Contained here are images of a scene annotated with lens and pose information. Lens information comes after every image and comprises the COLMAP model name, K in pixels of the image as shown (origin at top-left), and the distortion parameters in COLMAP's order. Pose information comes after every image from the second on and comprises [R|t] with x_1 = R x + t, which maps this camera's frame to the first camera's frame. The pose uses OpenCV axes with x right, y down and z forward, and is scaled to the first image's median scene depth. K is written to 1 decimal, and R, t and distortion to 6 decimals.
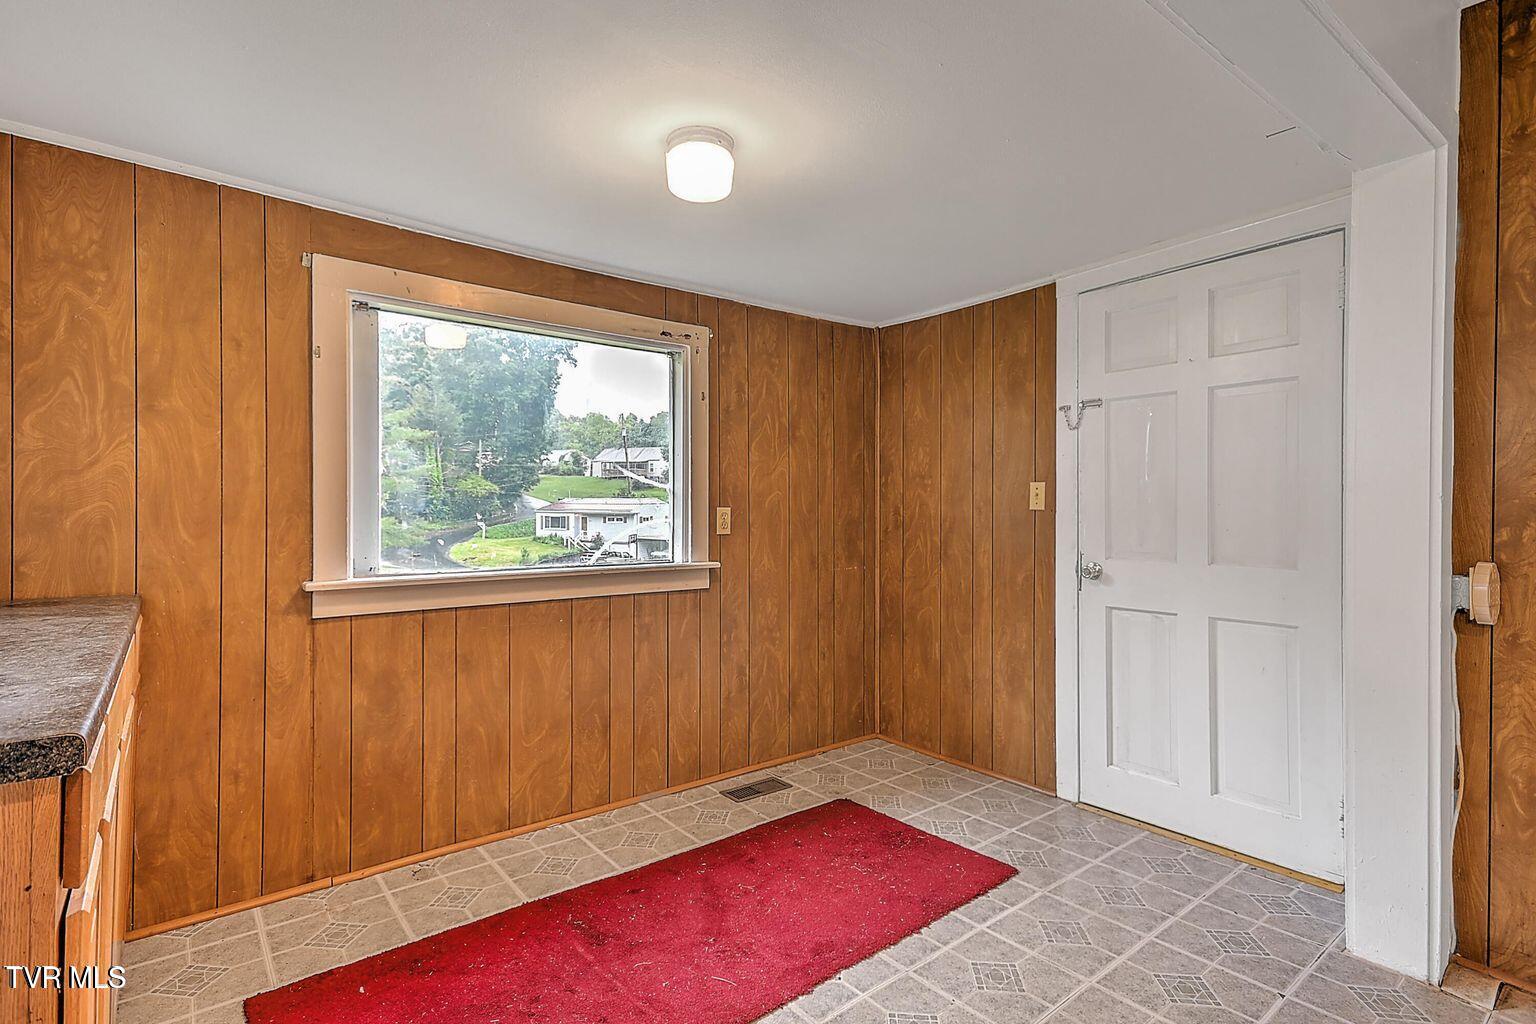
lens RADIAL K [[747.8, 0, 765.9], [0, 747.8, 510.4], [0, 0, 1]] dist [0.023798, -0.000083]
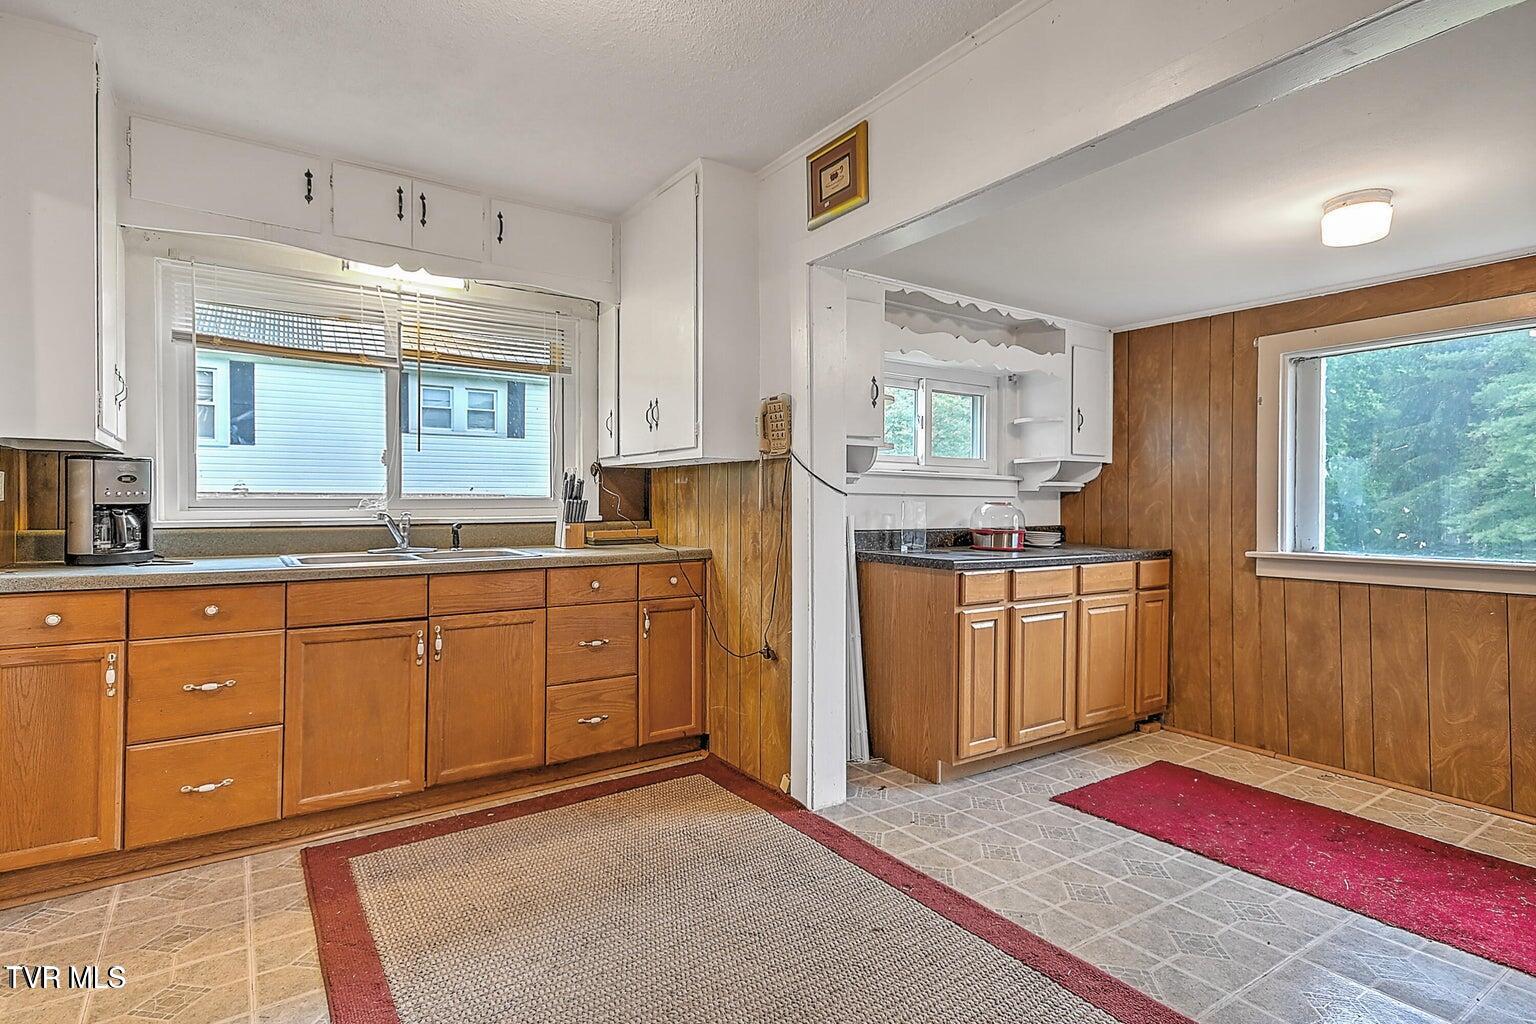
lens RADIAL K [[768.9, 0, 765.8], [0, 768.9, 509.1], [0, 0, 1]] dist [0.028771, -0.001035]
pose [[-0.072209, -0.000050, -0.997390, 0.812078], [-0.005712, 0.999984, 0.000364, 0.010460], [0.997373, 0.005723, -0.072208, 0.091615]]
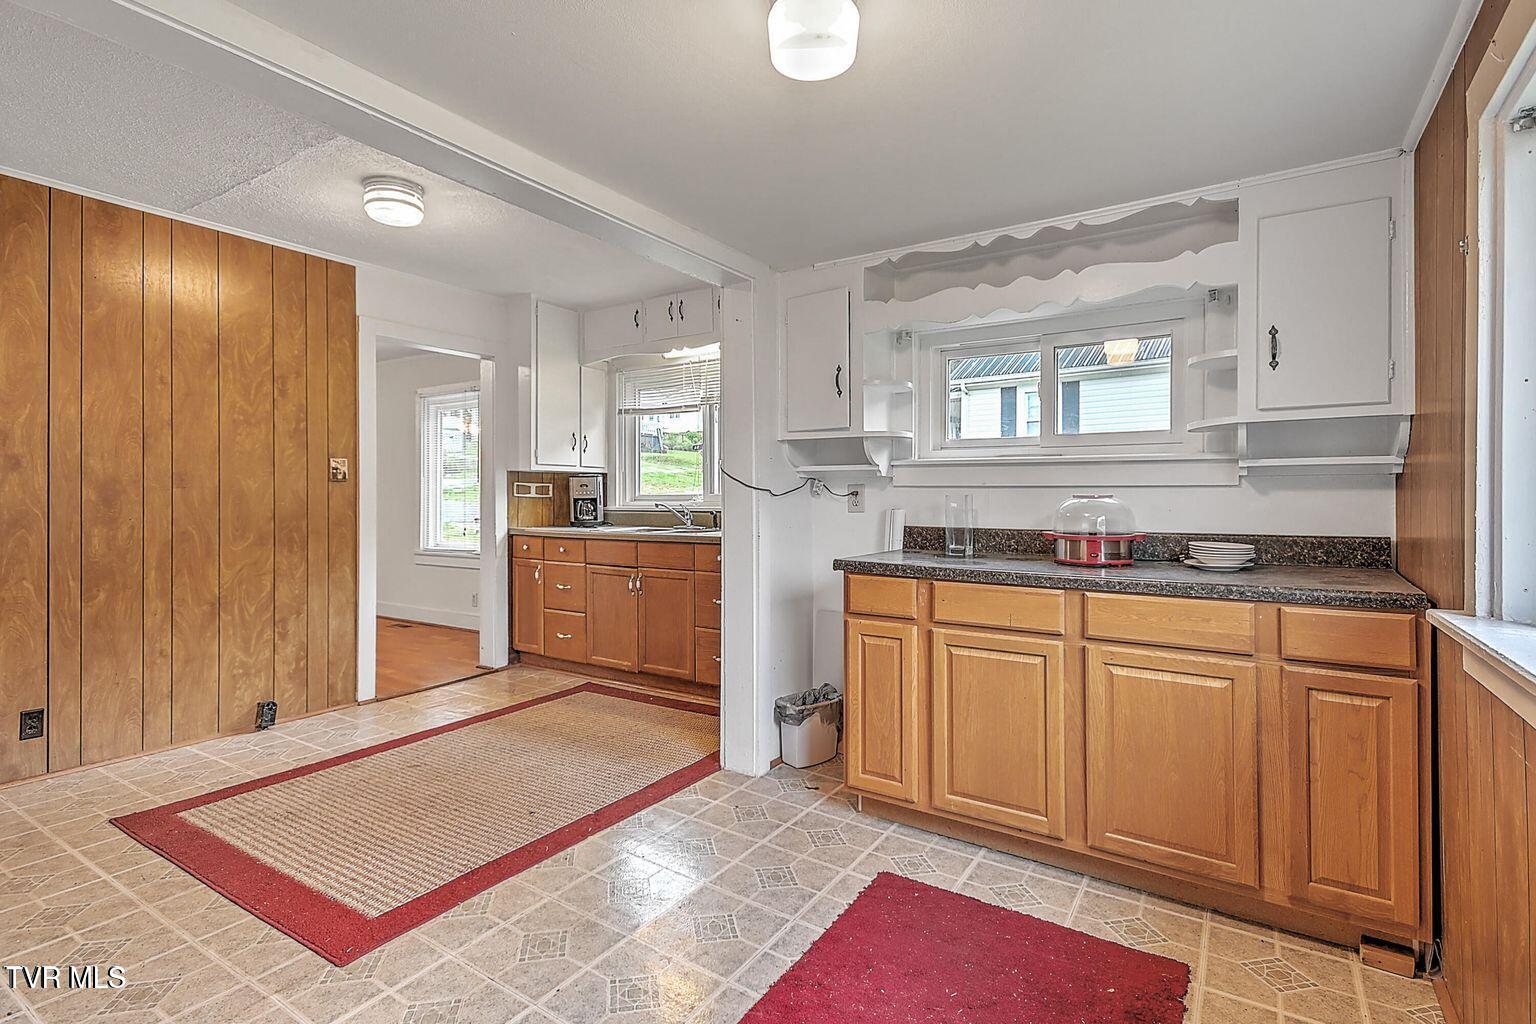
lens RADIAL K [[738.1, 0, 763.4], [0, 738.1, 494.8], [0, 0, 1]] dist [0.027971, -0.006162]
pose [[-0.950435, -0.009222, -0.310787, 0.119698], [-0.008821, 0.999957, -0.002695, 0.002852], [0.310799, 0.000180, -0.950476, 1.098686]]
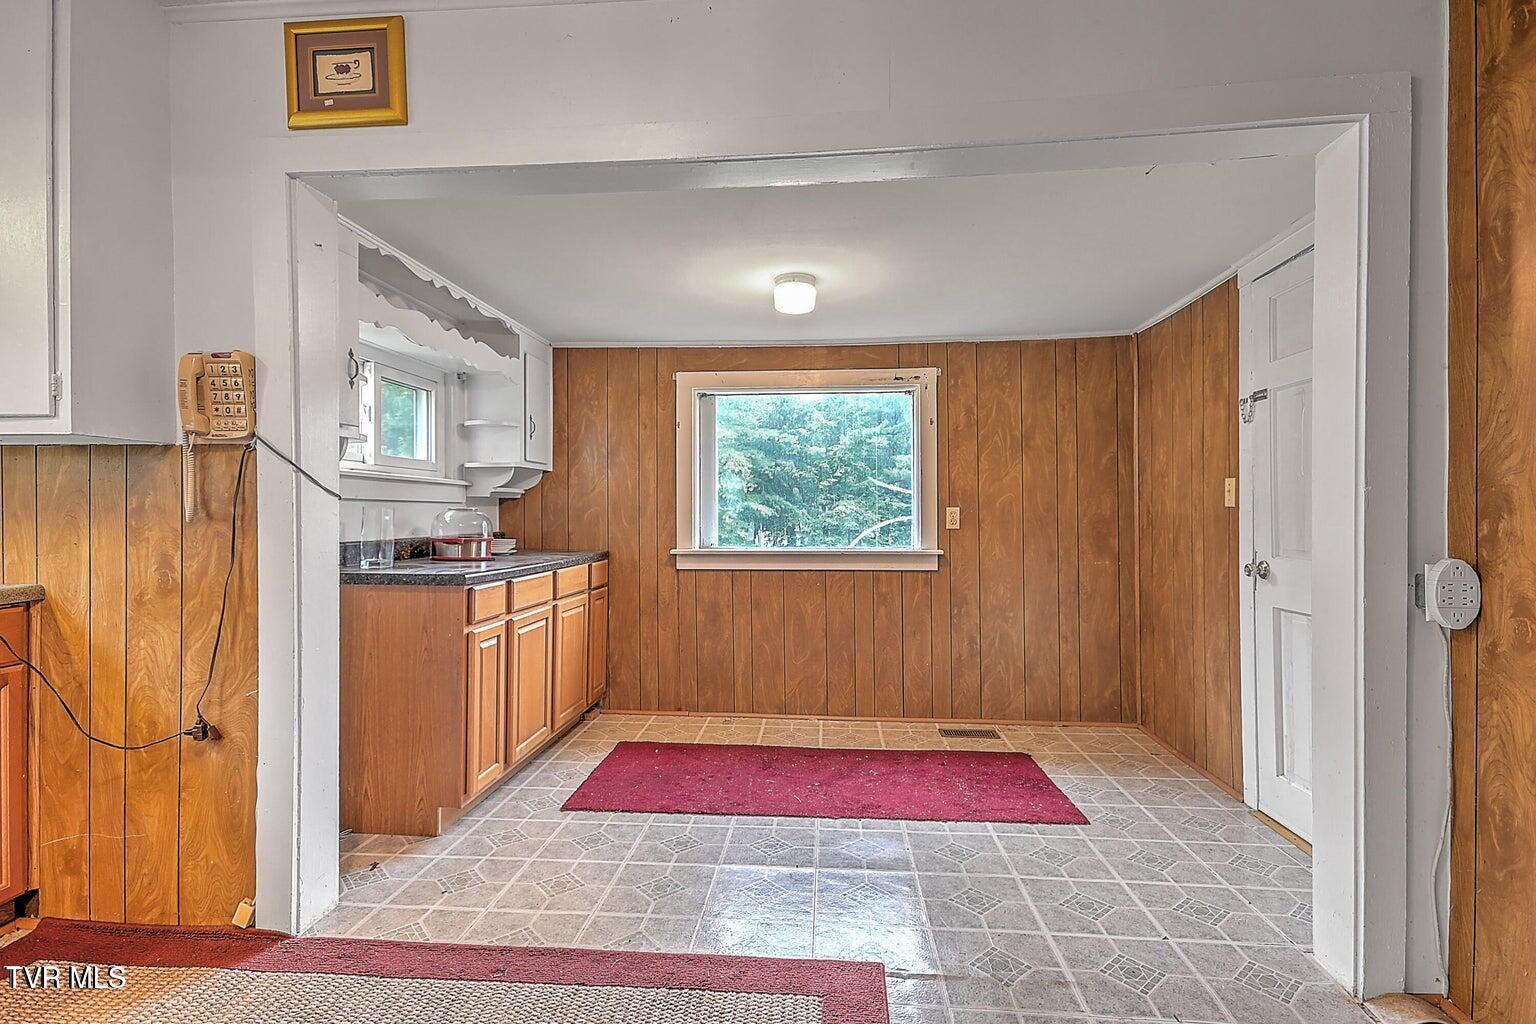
lens RADIAL K [[721.2, 0, 767.5], [0, 721.2, 516.3], [0, 0, 1]] dist [0.018387, -0.001464]
pose [[0.726835, -0.001505, -0.686810, 0.605954], [0.002692, 0.999996, 0.000657, 0.010105], [0.686807, -0.002327, 0.726836, -0.106648]]
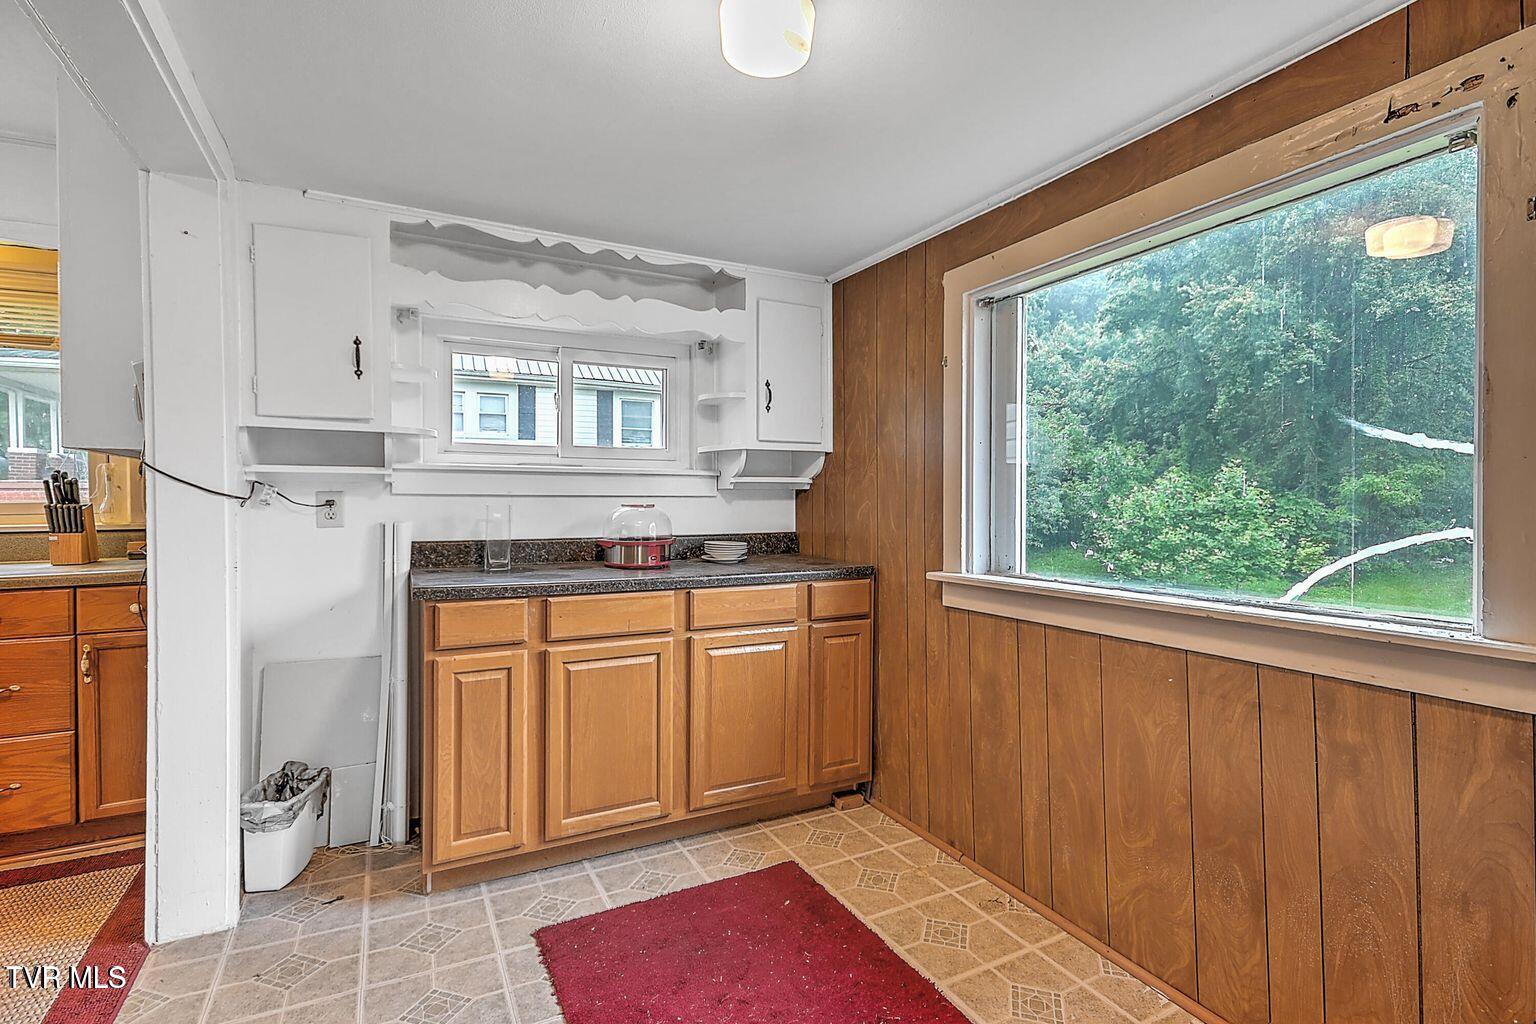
lens RADIAL K [[731.9, 0, 770.6], [0, 731.9, 509.0], [0, 0, 1]] dist [0.030887, -0.010385]
pose [[-0.191173, 0.003073, -0.981552, 0.387072], [-0.002173, 0.999991, 0.003554, -0.000533], [0.981554, 0.002812, -0.191164, 0.742500]]
